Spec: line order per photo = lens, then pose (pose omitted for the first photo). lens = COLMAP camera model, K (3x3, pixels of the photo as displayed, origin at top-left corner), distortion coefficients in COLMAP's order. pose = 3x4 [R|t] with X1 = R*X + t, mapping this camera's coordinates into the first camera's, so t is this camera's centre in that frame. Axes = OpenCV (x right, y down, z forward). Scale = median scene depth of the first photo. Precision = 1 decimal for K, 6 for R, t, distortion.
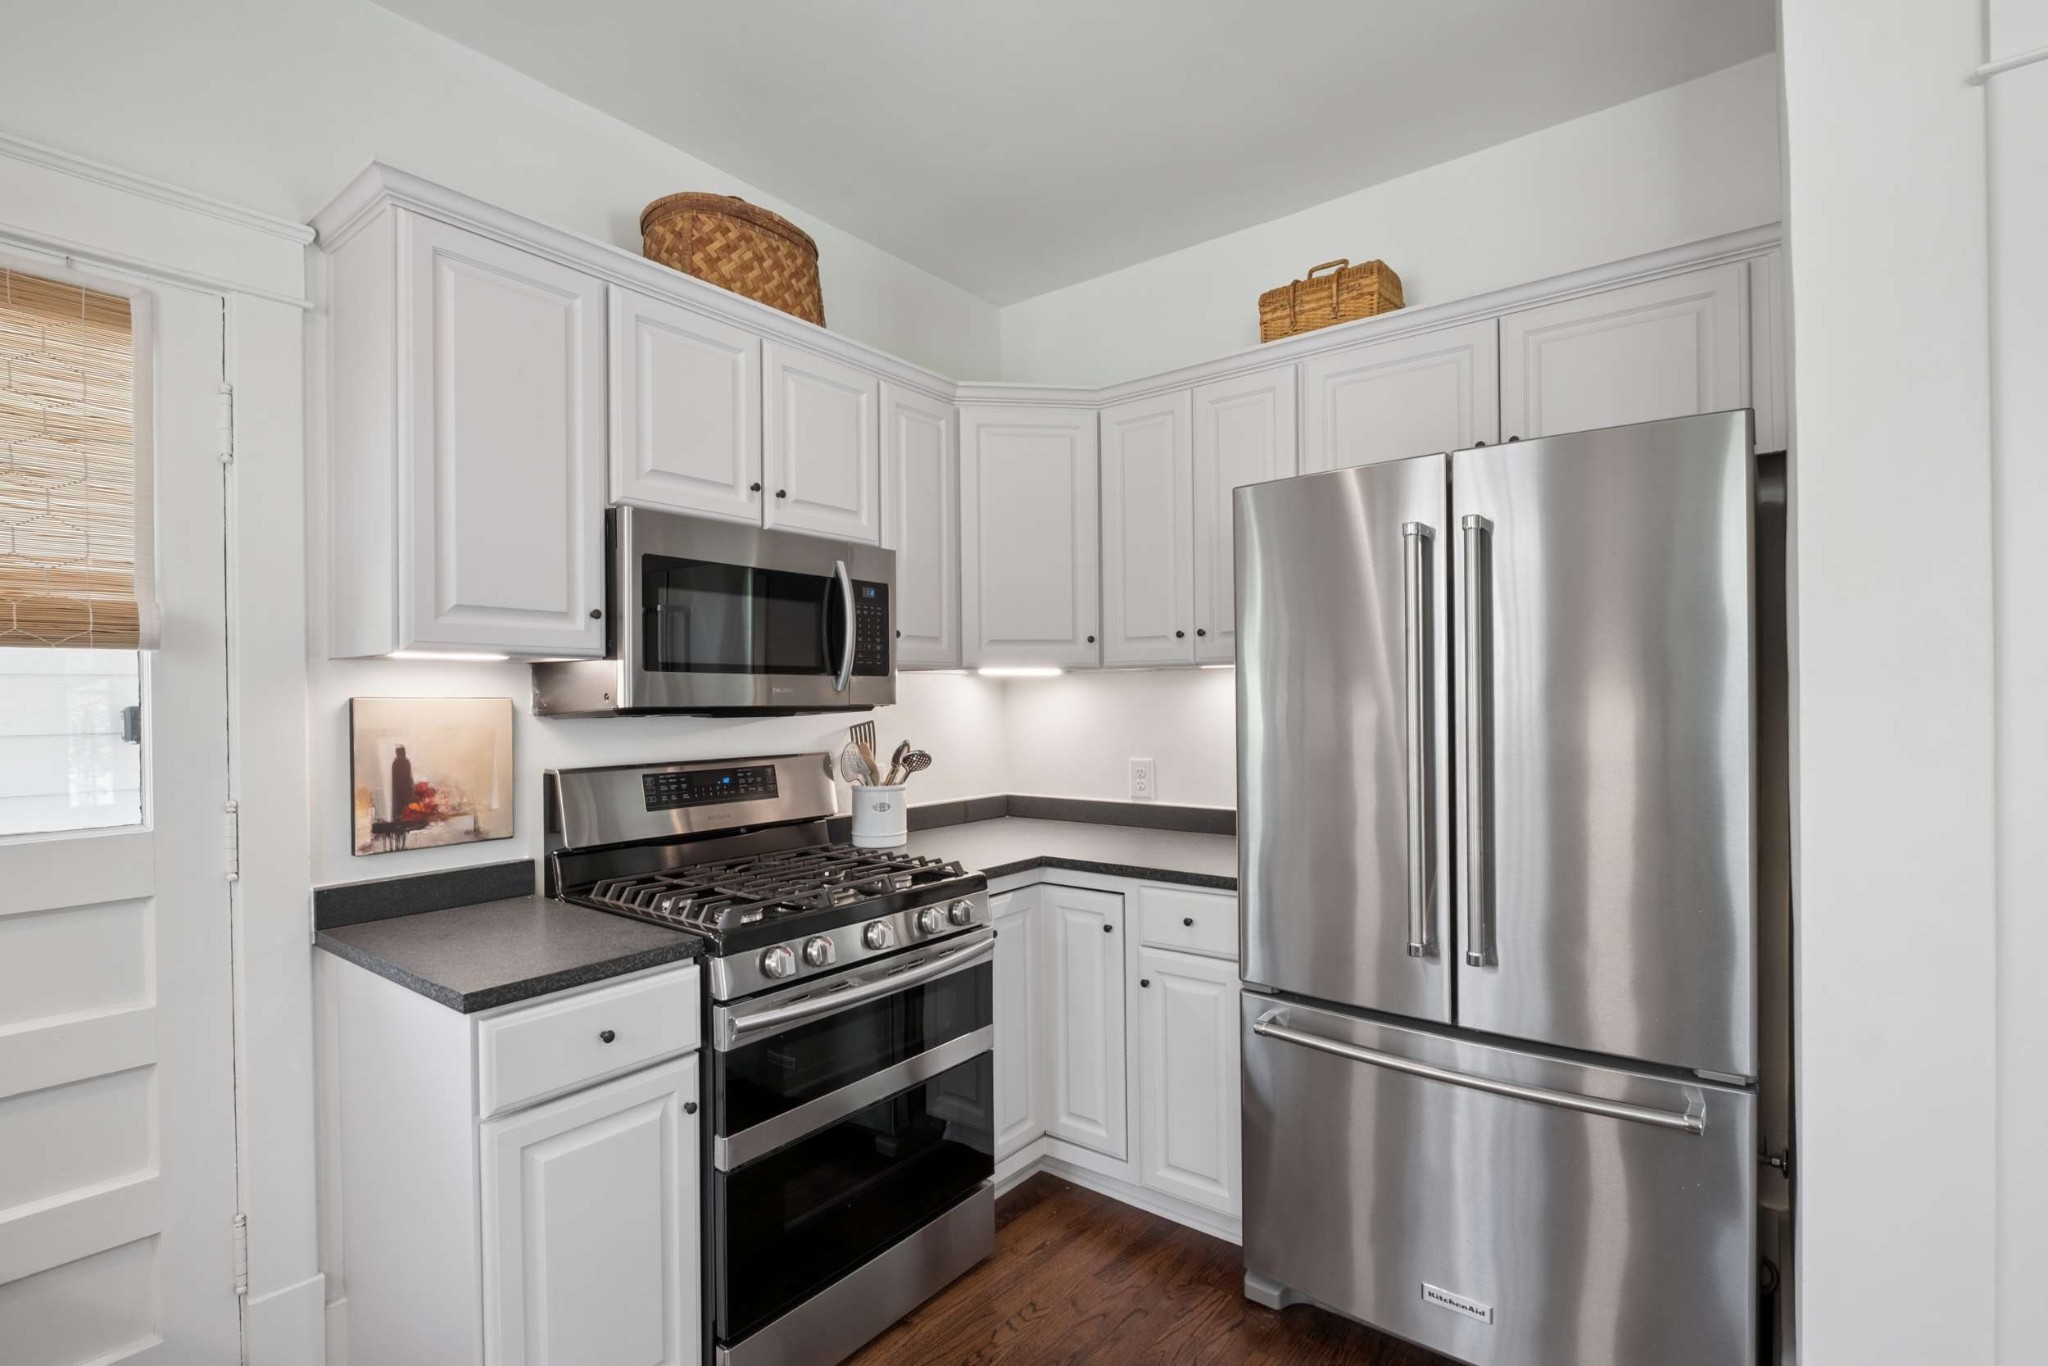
lens RADIAL K [[976.2, 0, 1028.5], [0, 976.2, 693.7], [0, 0, 1]] dist [0.000456, -0.011523]
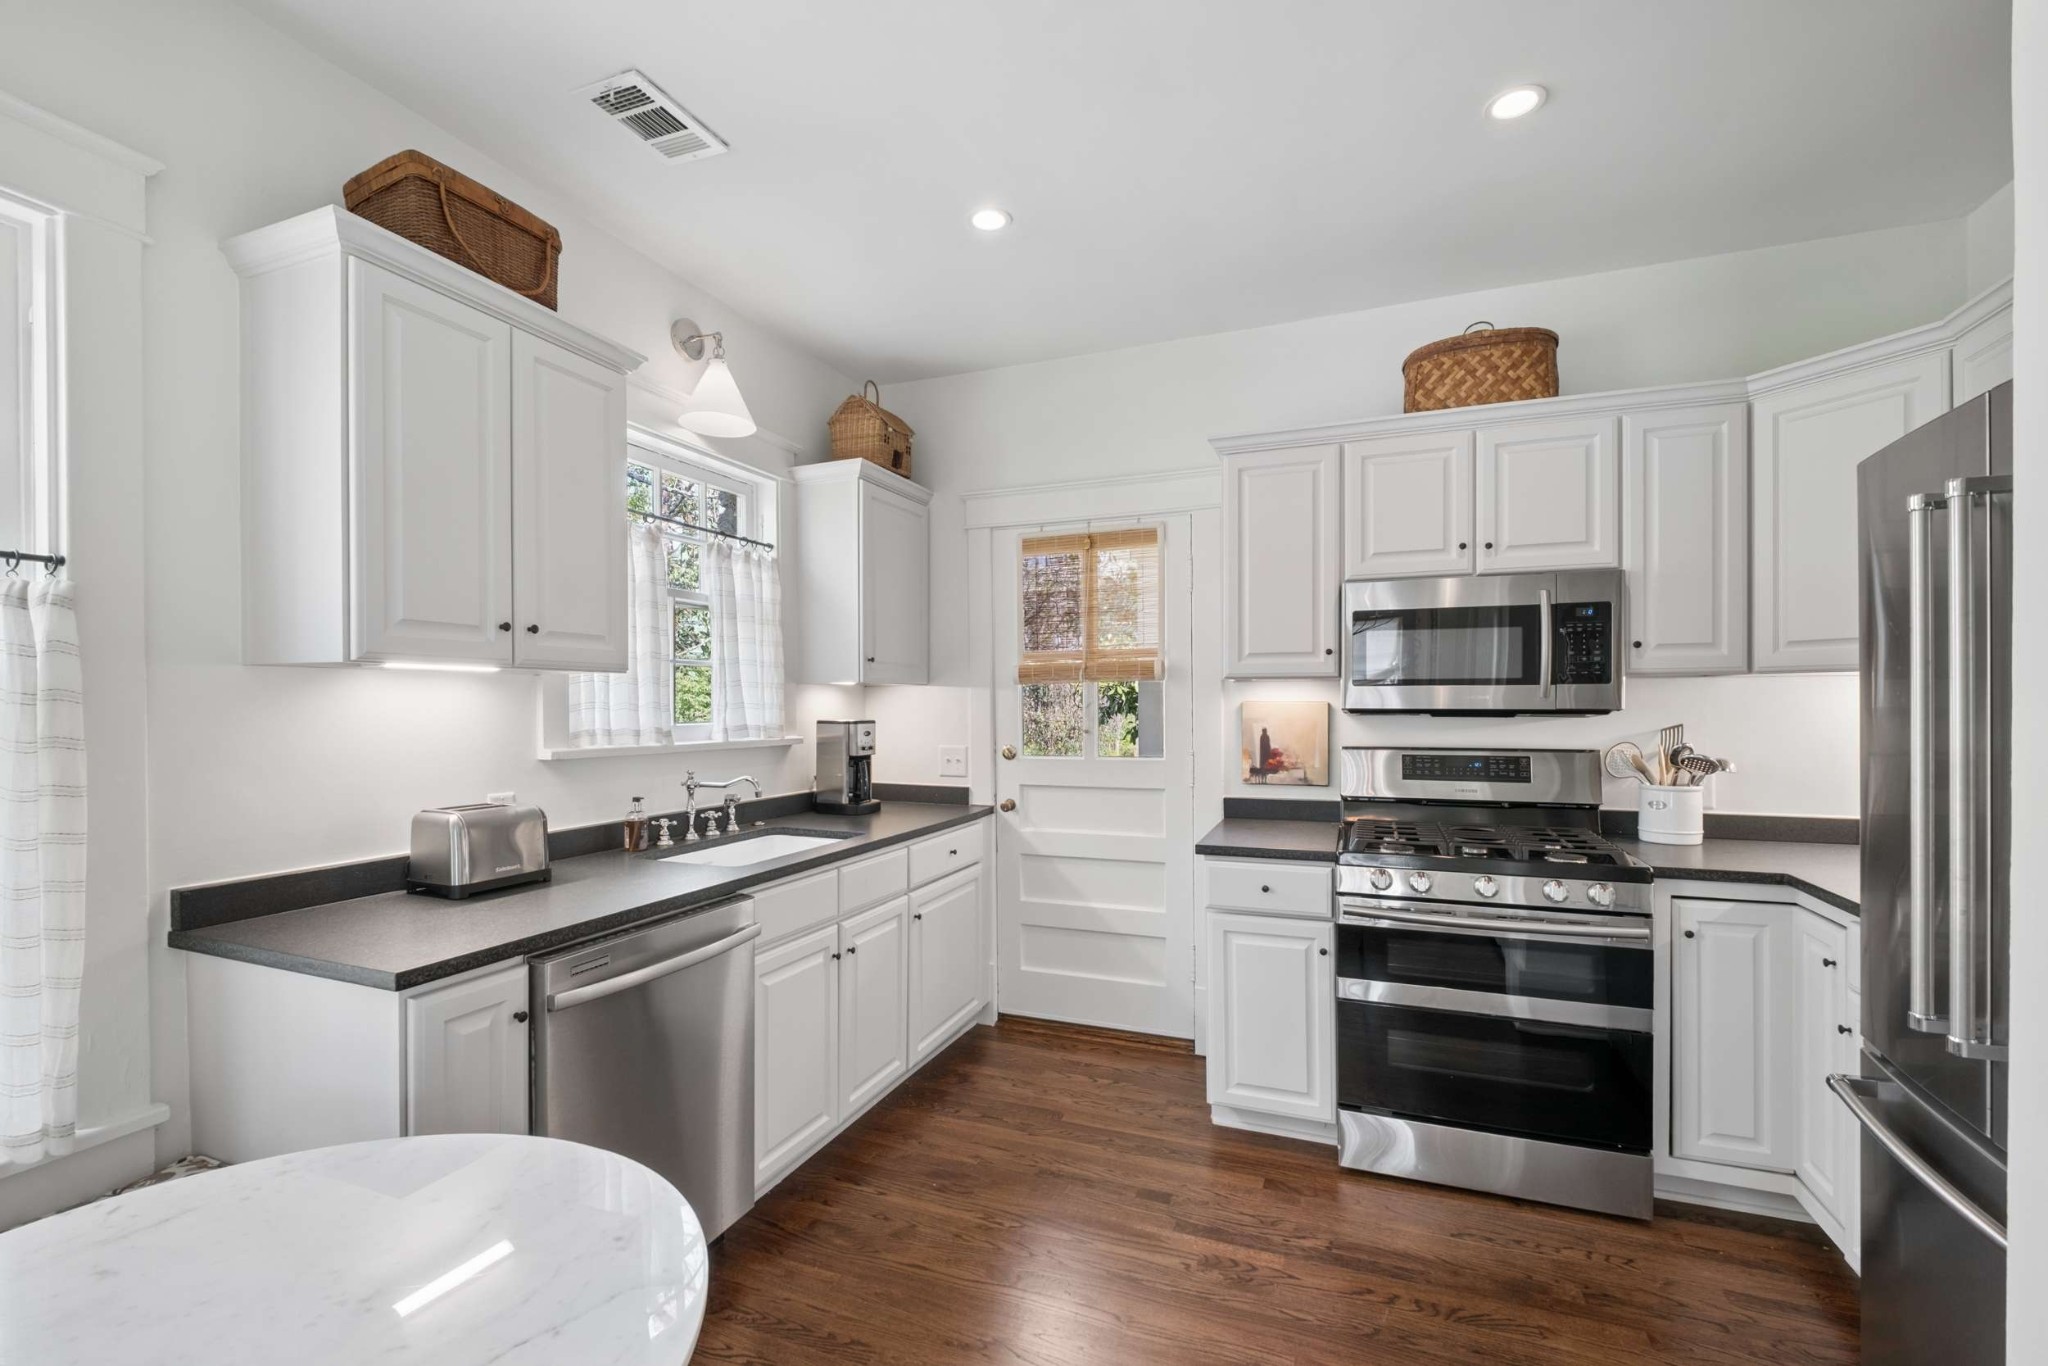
lens RADIAL K [[873.1, 0, 989.6], [0, 873.1, 707.6], [0, 0, 1]] dist [-0.002913, -0.000962]
pose [[0.253377, 0.011794, -0.967296, 0.748901], [0.004812, 0.999898, 0.013452, -0.008798], [0.967356, -0.008063, 0.253295, 0.065127]]
